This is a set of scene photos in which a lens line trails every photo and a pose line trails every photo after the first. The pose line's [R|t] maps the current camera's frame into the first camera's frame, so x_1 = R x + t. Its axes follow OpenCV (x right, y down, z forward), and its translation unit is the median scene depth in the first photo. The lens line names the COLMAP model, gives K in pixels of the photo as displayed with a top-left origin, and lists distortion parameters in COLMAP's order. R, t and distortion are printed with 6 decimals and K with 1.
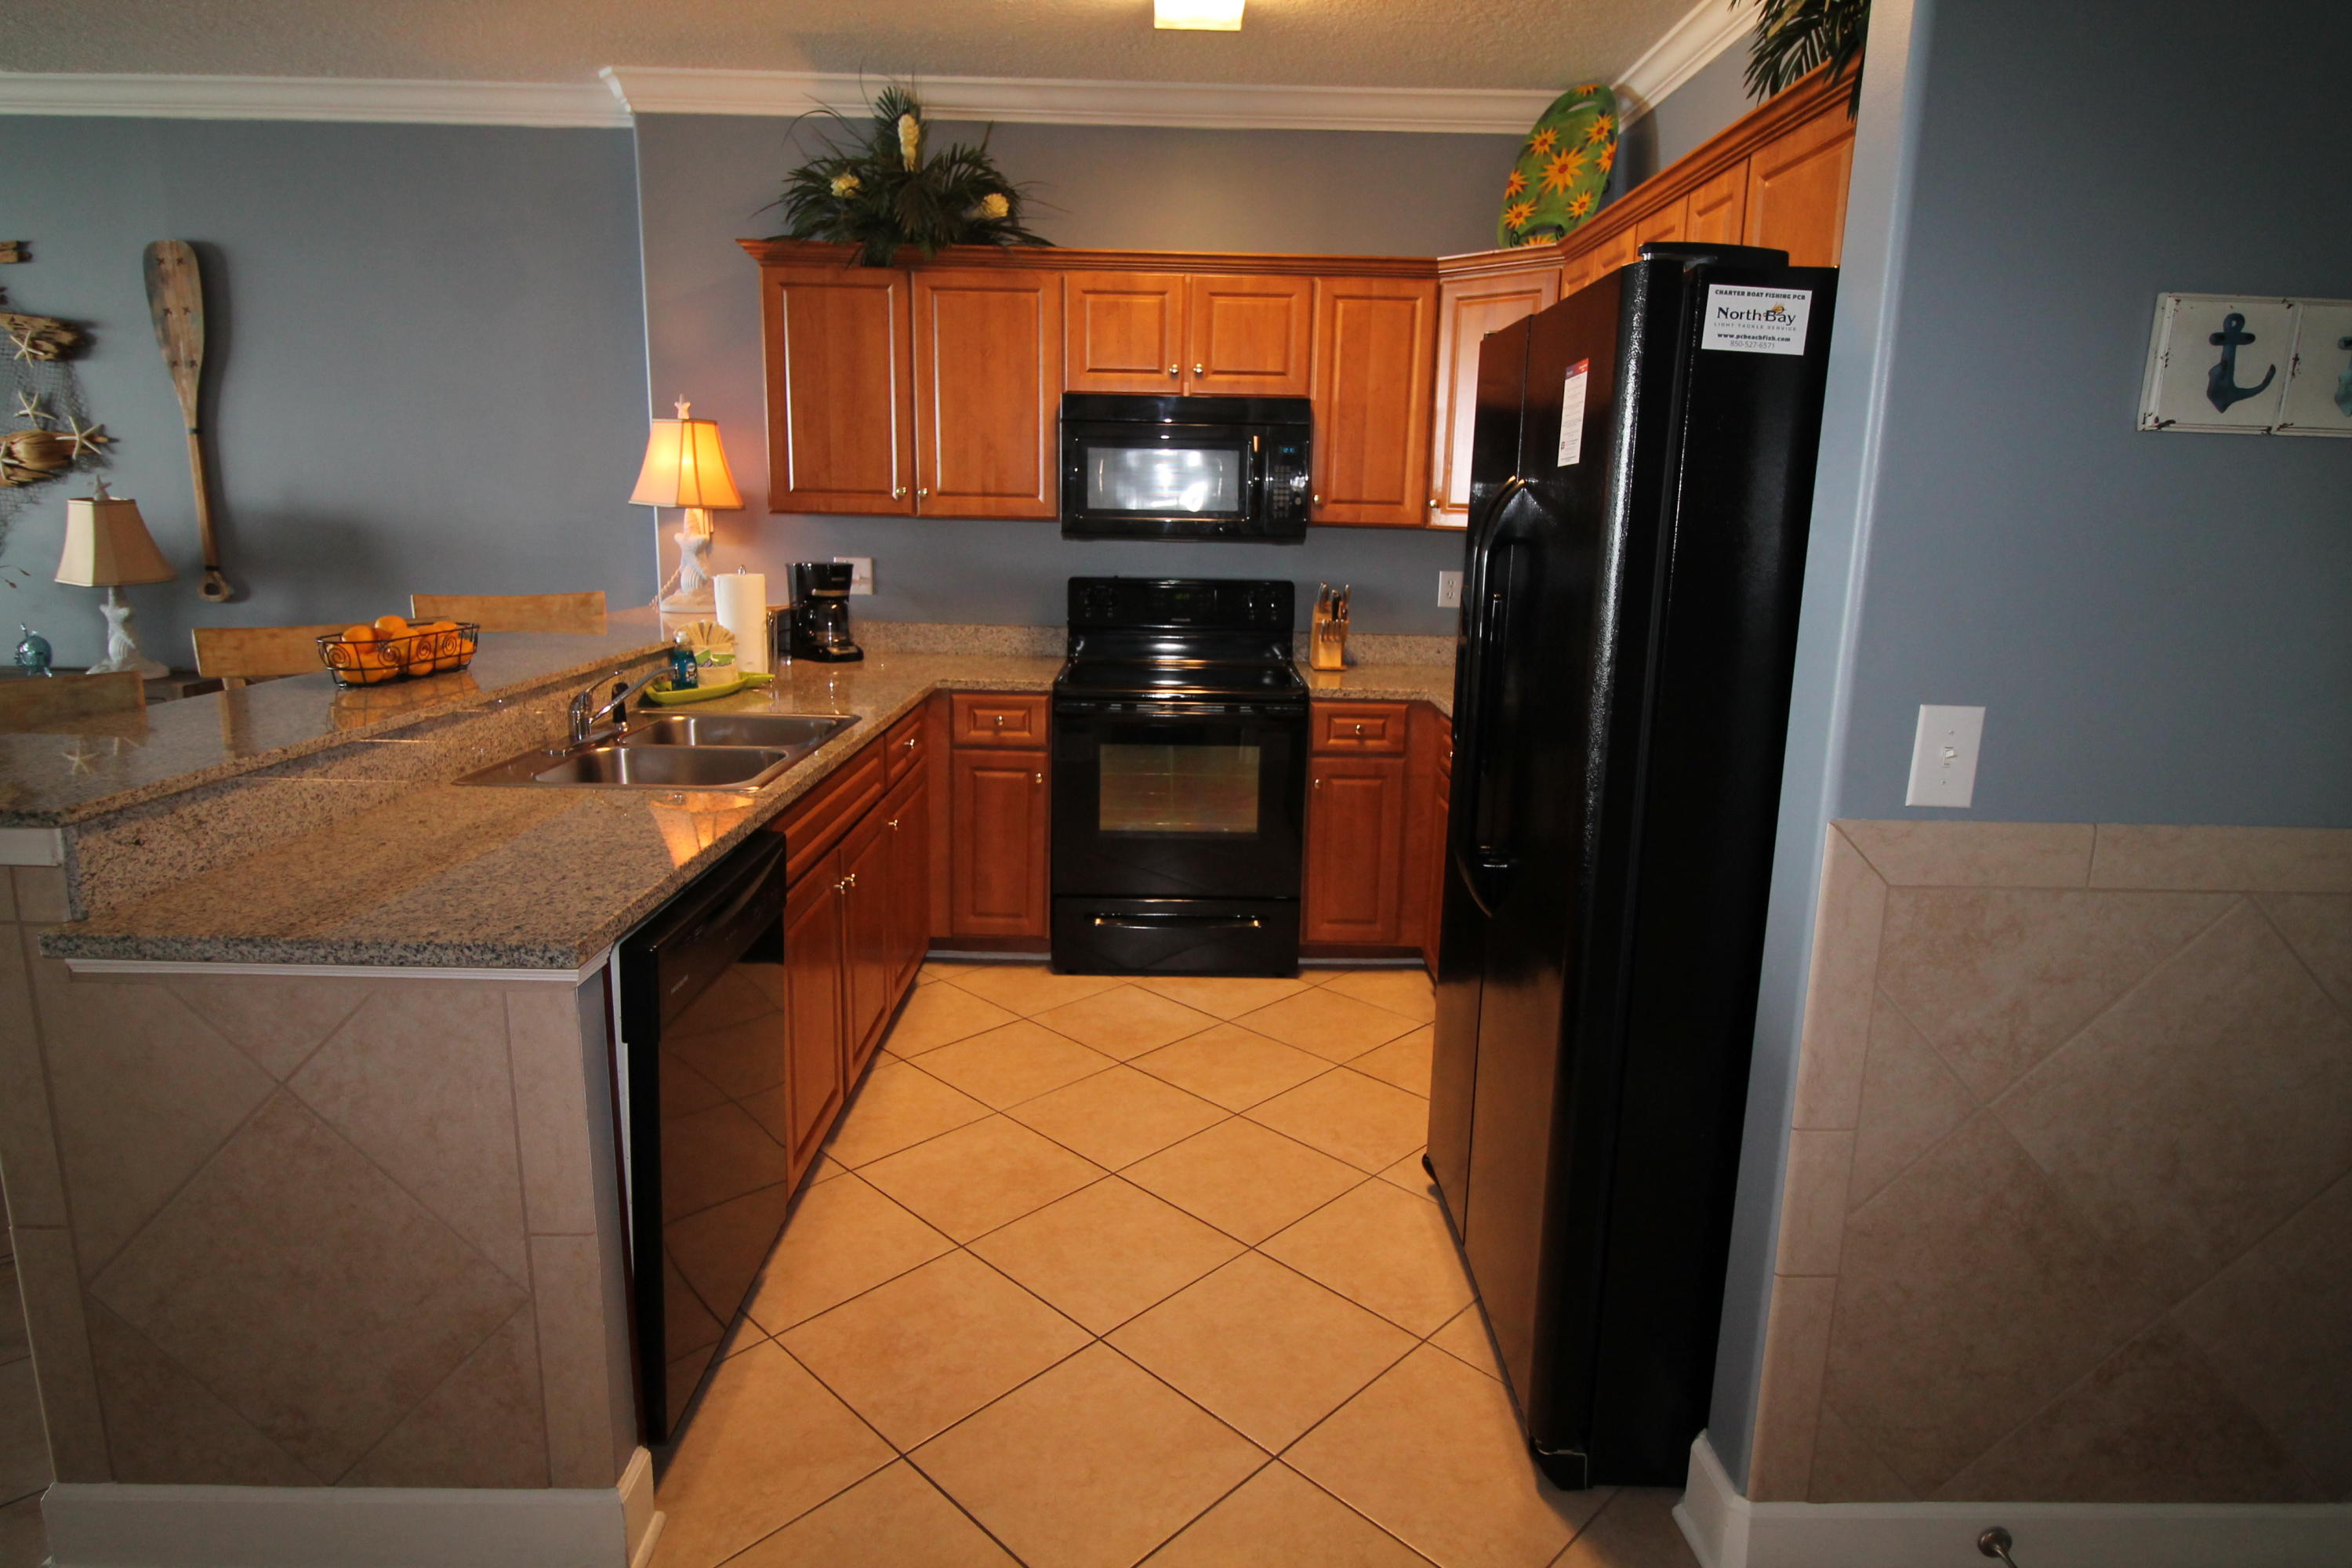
lens RADIAL K [[1300.3, 0, 1187.6], [0, 1300.3, 759.0], [0, 0, 1]] dist [0.004341, -0.011811]
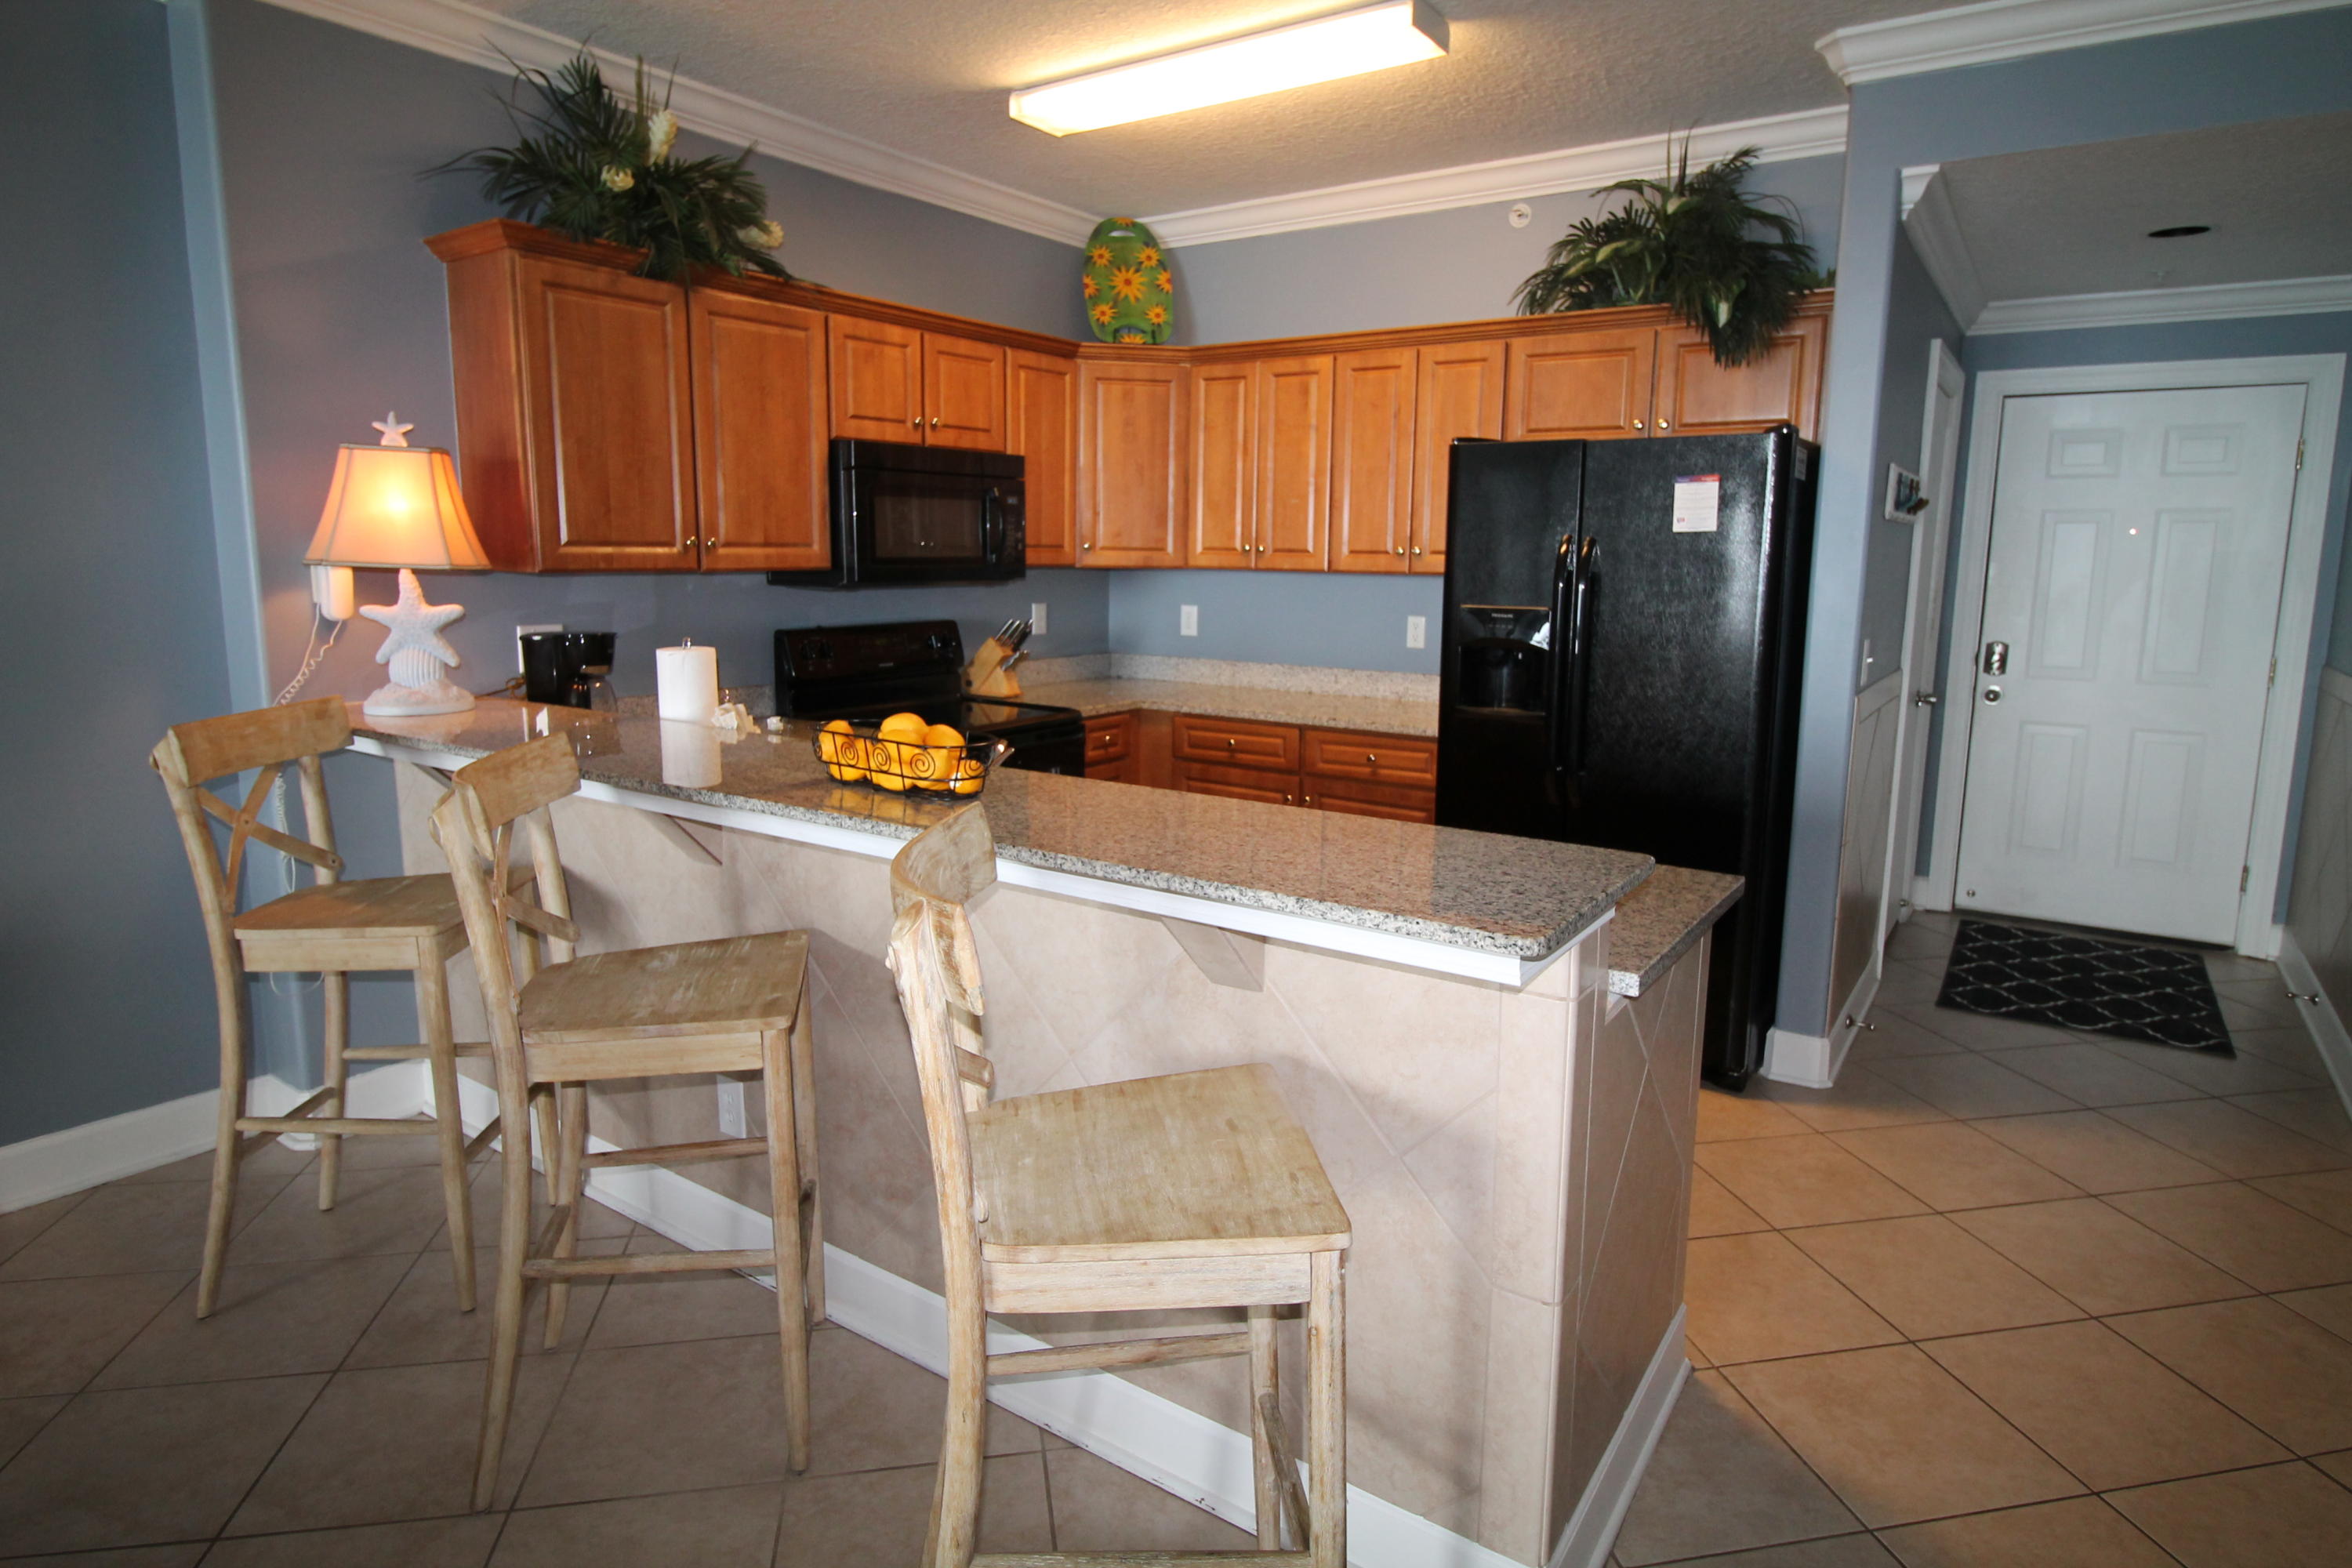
lens RADIAL K [[1300.3, 0, 1187.6], [0, 1300.3, 759.0], [0, 0, 1]] dist [0.004341, -0.011811]
pose [[0.568805, -0.148650, 0.808928, -0.754497], [0.163866, 0.984295, 0.065652, -0.068211], [-0.805983, 0.095213, 0.584231, 0.249573]]
